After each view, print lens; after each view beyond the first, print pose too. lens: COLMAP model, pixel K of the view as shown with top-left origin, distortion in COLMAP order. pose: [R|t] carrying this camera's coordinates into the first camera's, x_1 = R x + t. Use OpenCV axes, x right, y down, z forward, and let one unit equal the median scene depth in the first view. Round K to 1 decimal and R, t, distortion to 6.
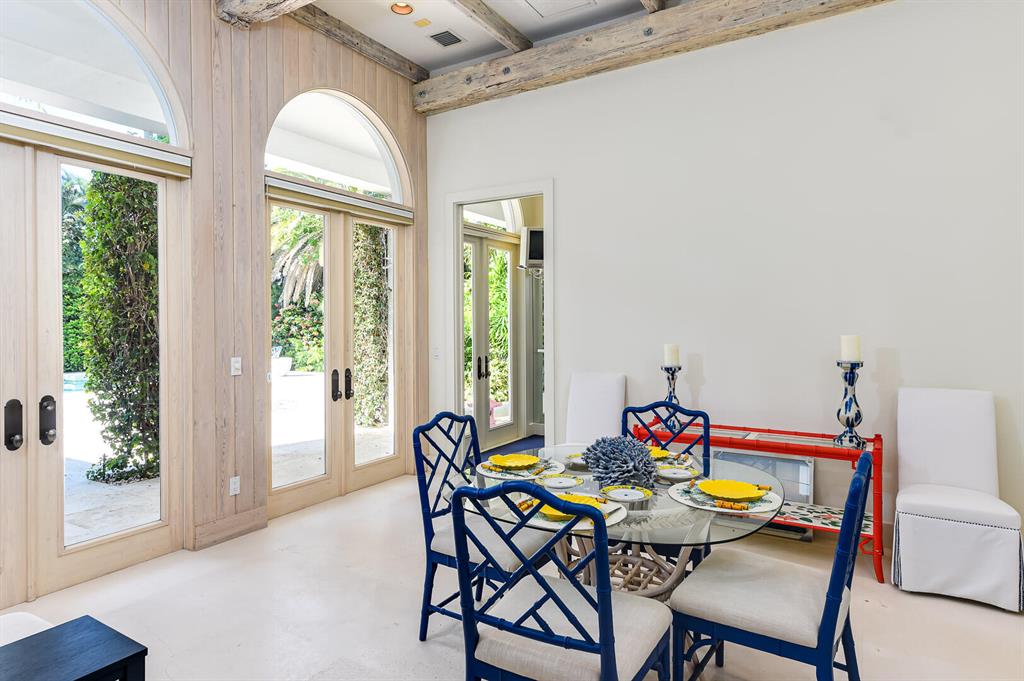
lens RADIAL K [[586.9, 0, 511.6], [0, 586.9, 310.7], [0, 0, 1]] dist [0.001640, -0.000004]
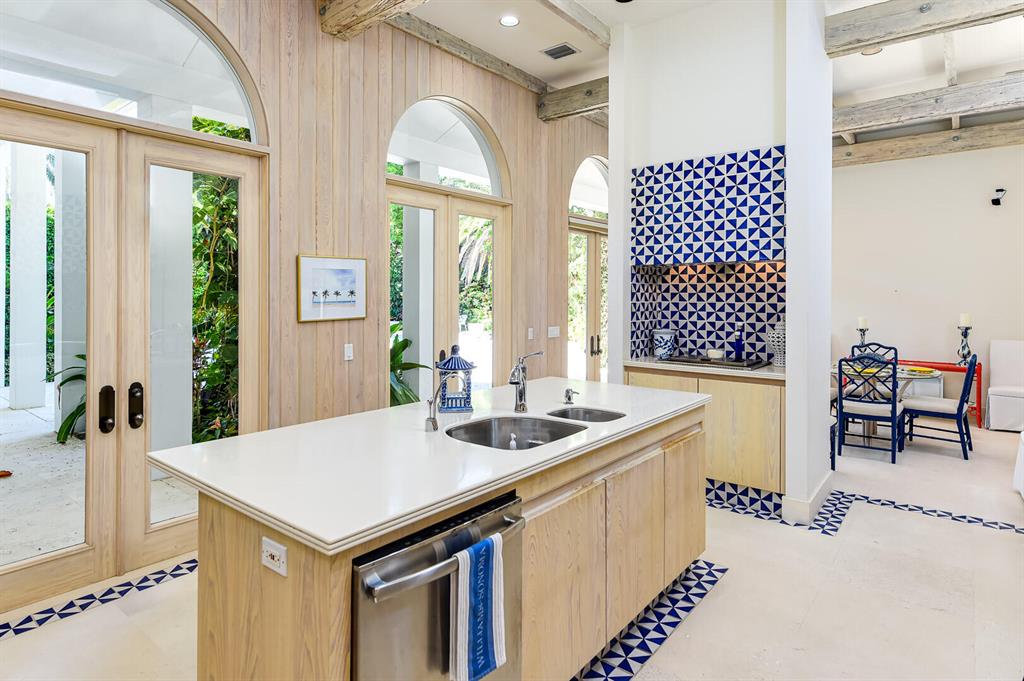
lens RADIAL K [[567.4, 0, 511.9], [0, 567.4, 295.6], [0, 0, 1]] dist [-0.000143, -0.000286]
pose [[0.991674, 0.010529, -0.128343, -0.768536], [-0.010231, 0.999943, 0.002981, -0.014469], [0.128367, -0.001643, 0.991725, -1.216016]]
